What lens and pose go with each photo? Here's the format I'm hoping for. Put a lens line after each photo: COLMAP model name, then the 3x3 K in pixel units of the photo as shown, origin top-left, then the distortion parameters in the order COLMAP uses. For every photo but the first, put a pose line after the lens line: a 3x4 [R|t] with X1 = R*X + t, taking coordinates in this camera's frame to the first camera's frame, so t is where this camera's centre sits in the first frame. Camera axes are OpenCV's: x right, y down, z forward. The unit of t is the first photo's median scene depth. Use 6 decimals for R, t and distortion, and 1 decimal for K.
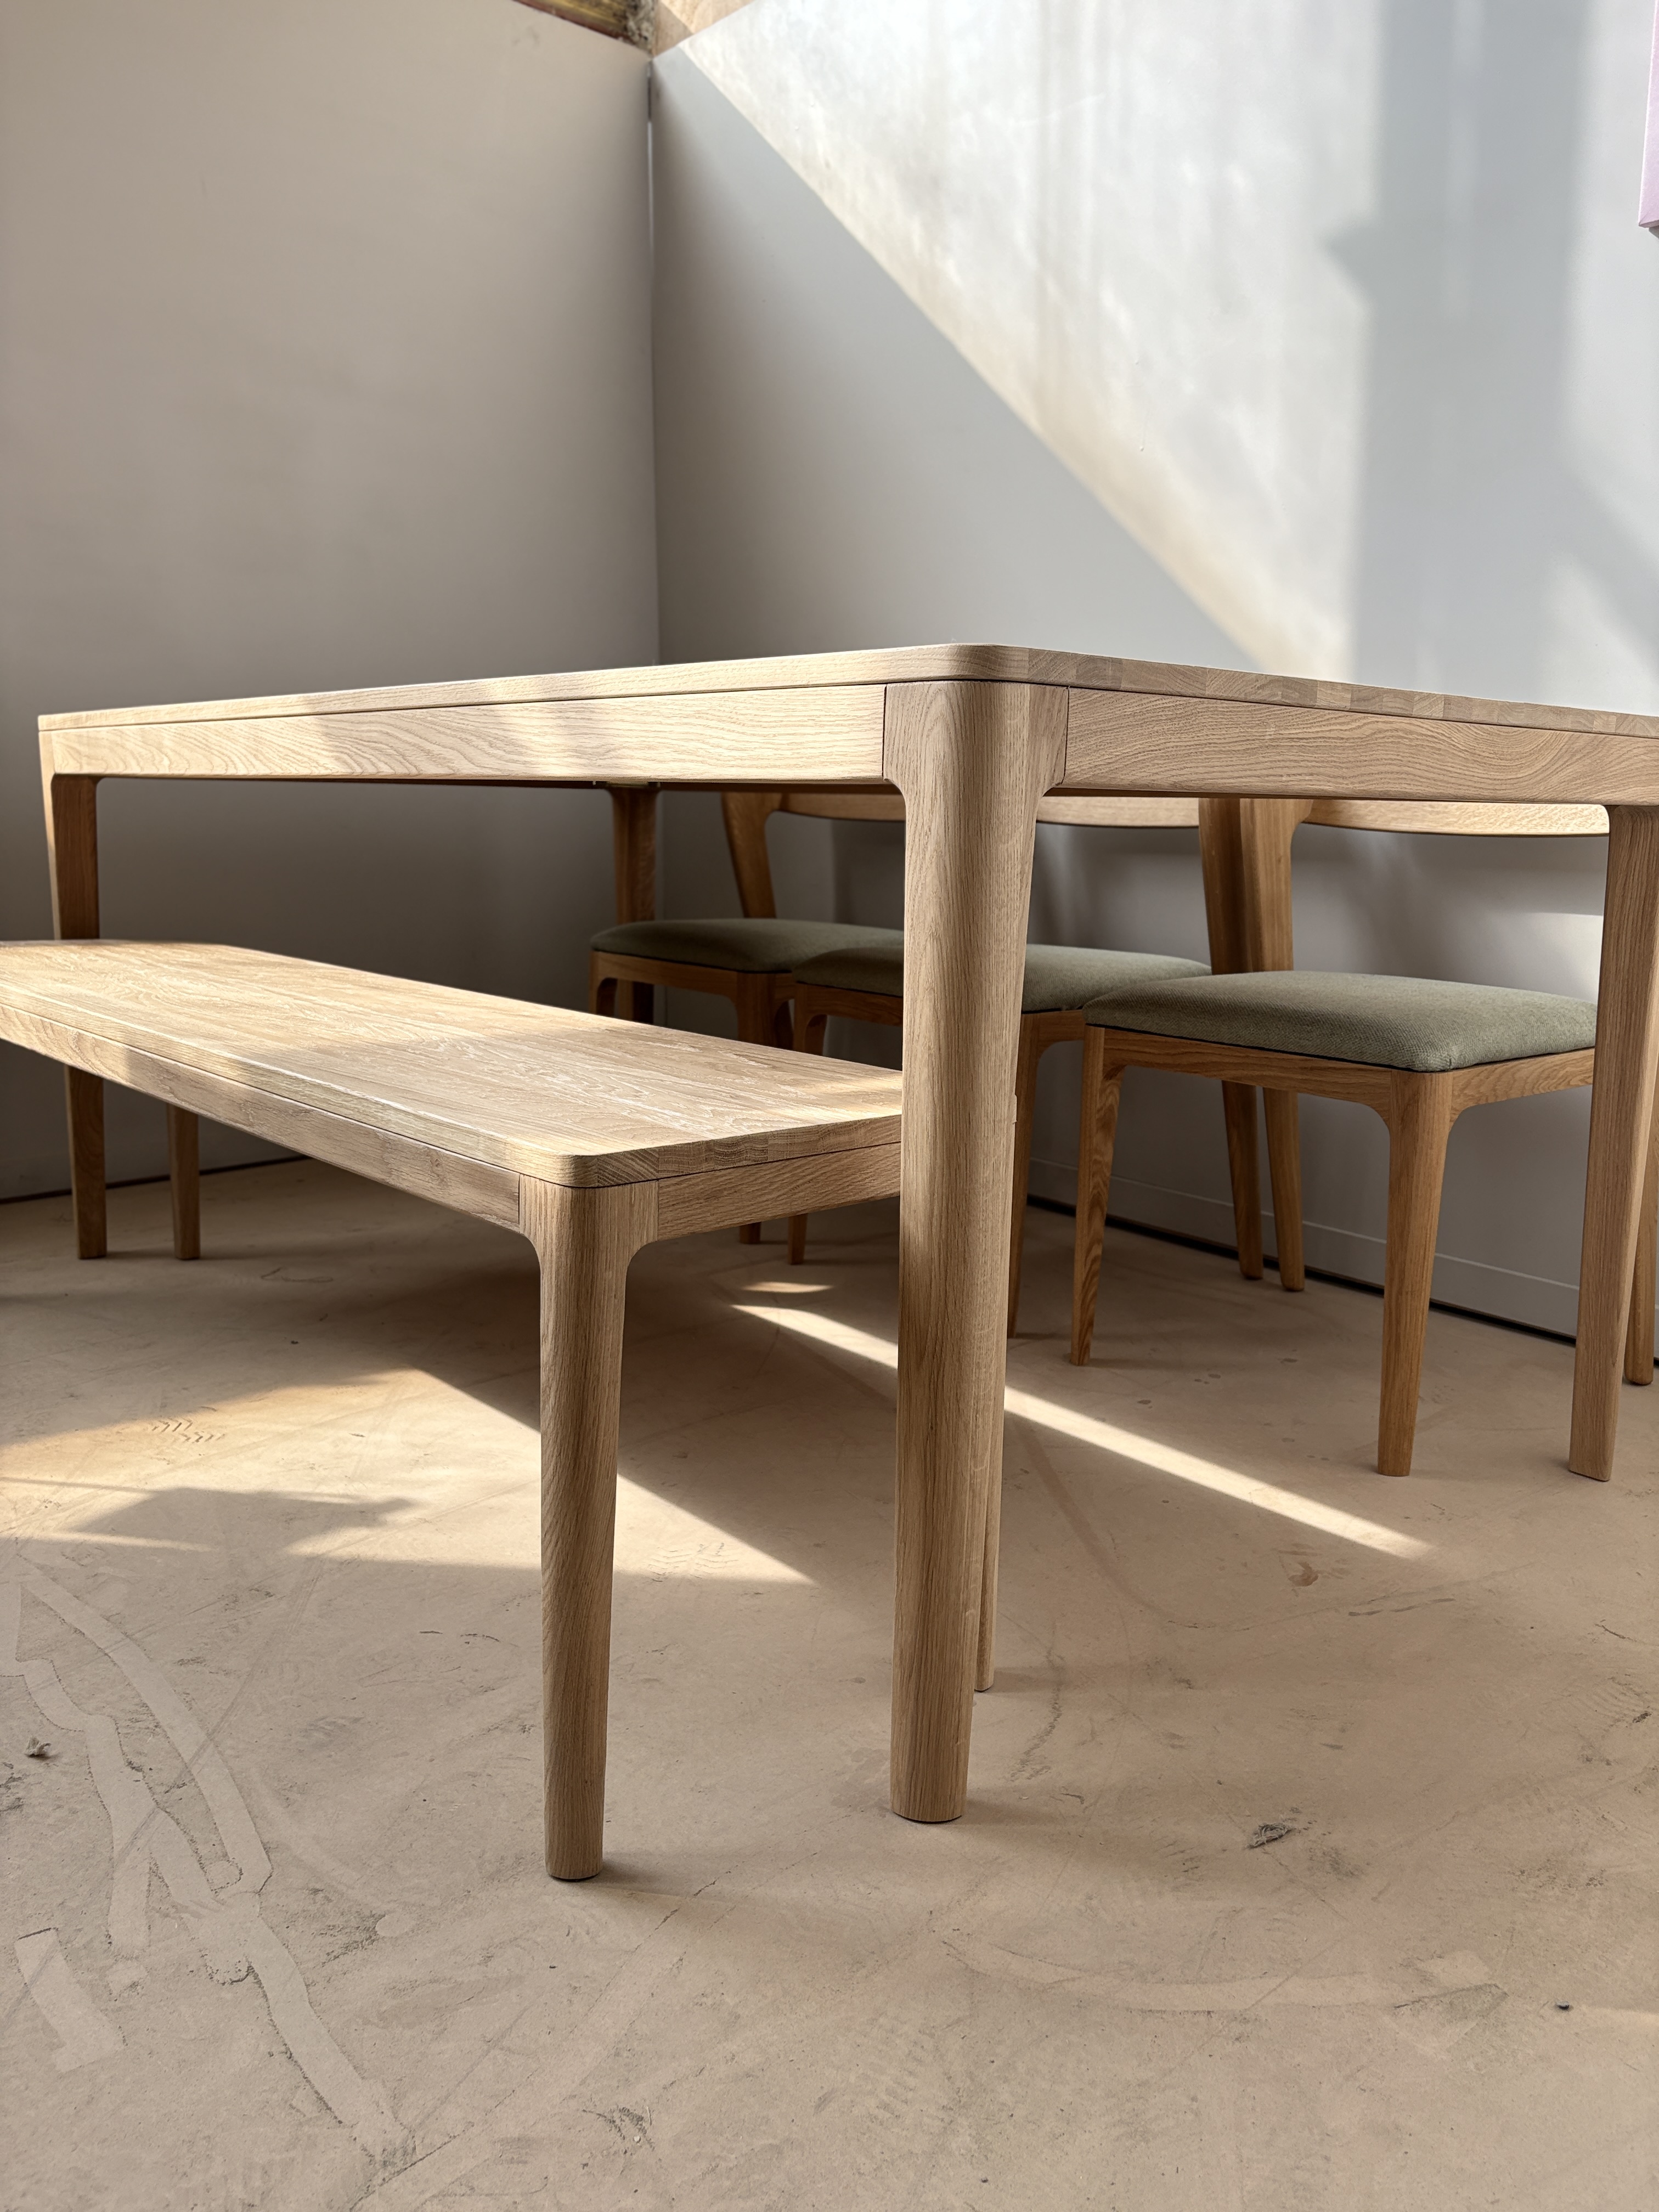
lens RADIAL K [[1679.1, 0, 829.6], [0, 1679.1, 1106.4], [0, 0, 1]] dist [0.051792, -0.056702]
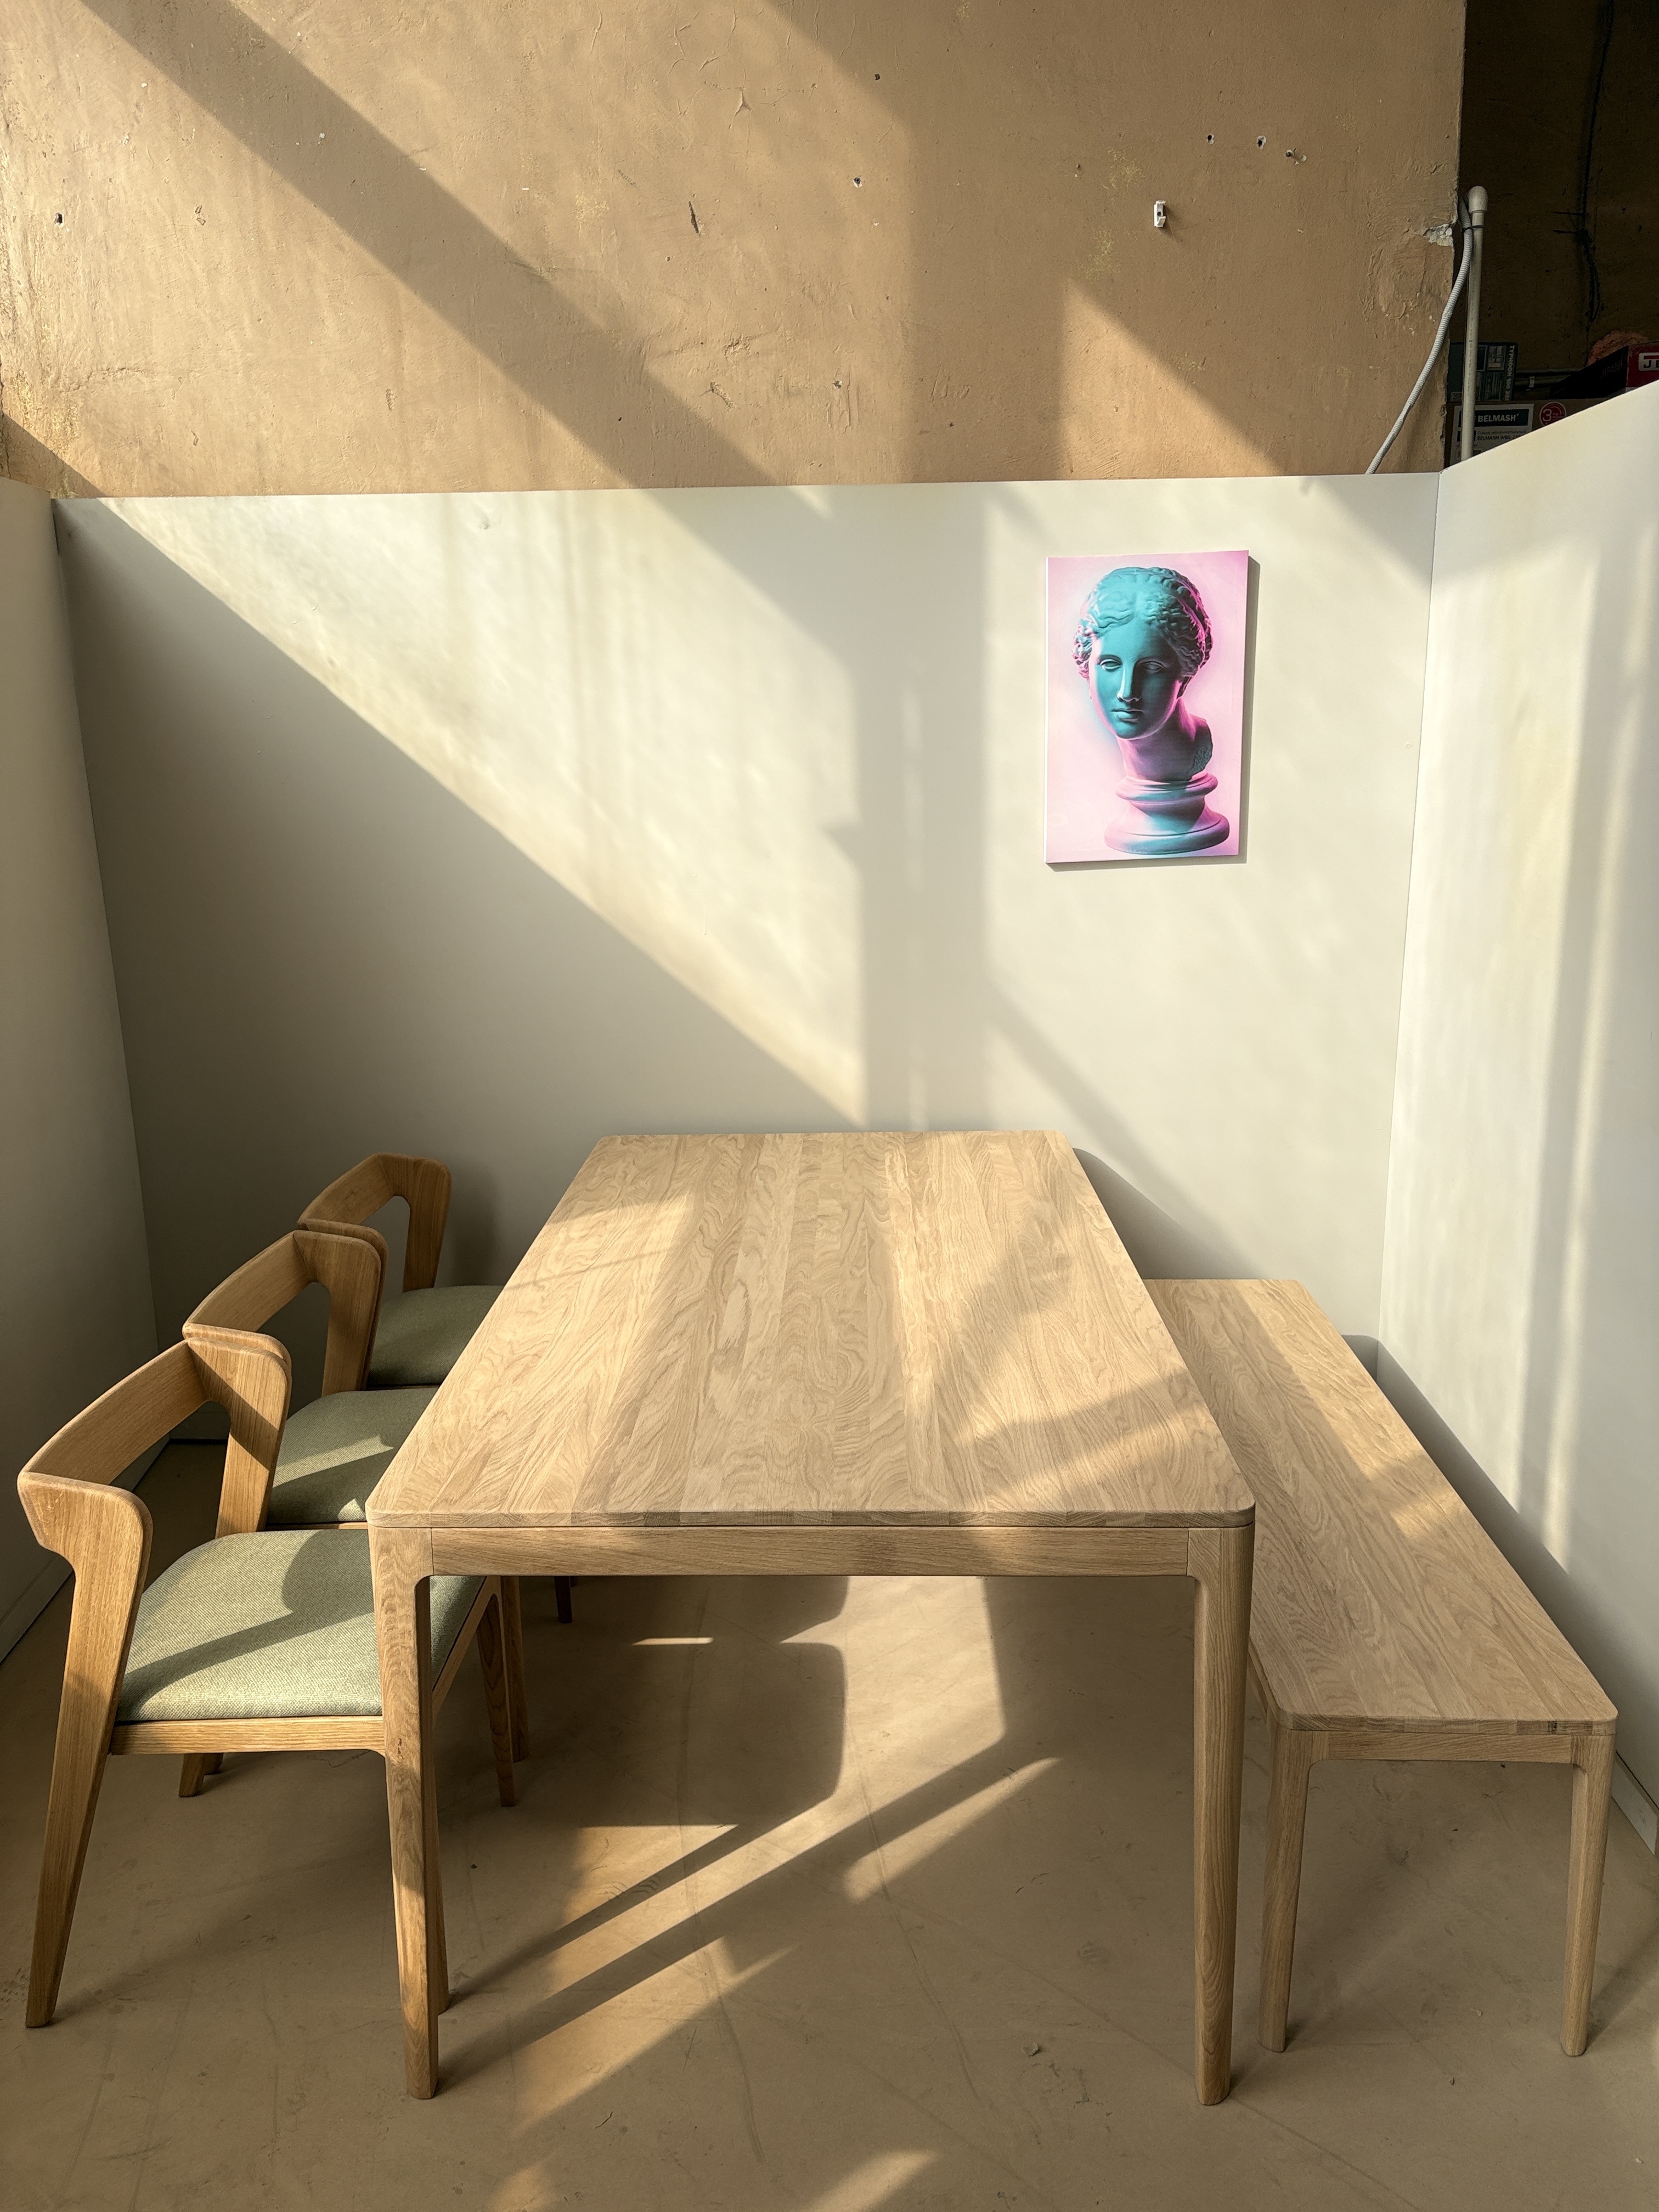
lens RADIAL K [[1679.1, 0, 780.8], [0, 1679.1, 1095.5], [0, 0, 1]] dist [0.051792, -0.056702]
pose [[0.662995, -0.188898, 0.724400, -1.793521], [0.153270, 0.981395, 0.115635, -0.878760], [-0.732766, 0.034363, 0.679612, -0.058499]]
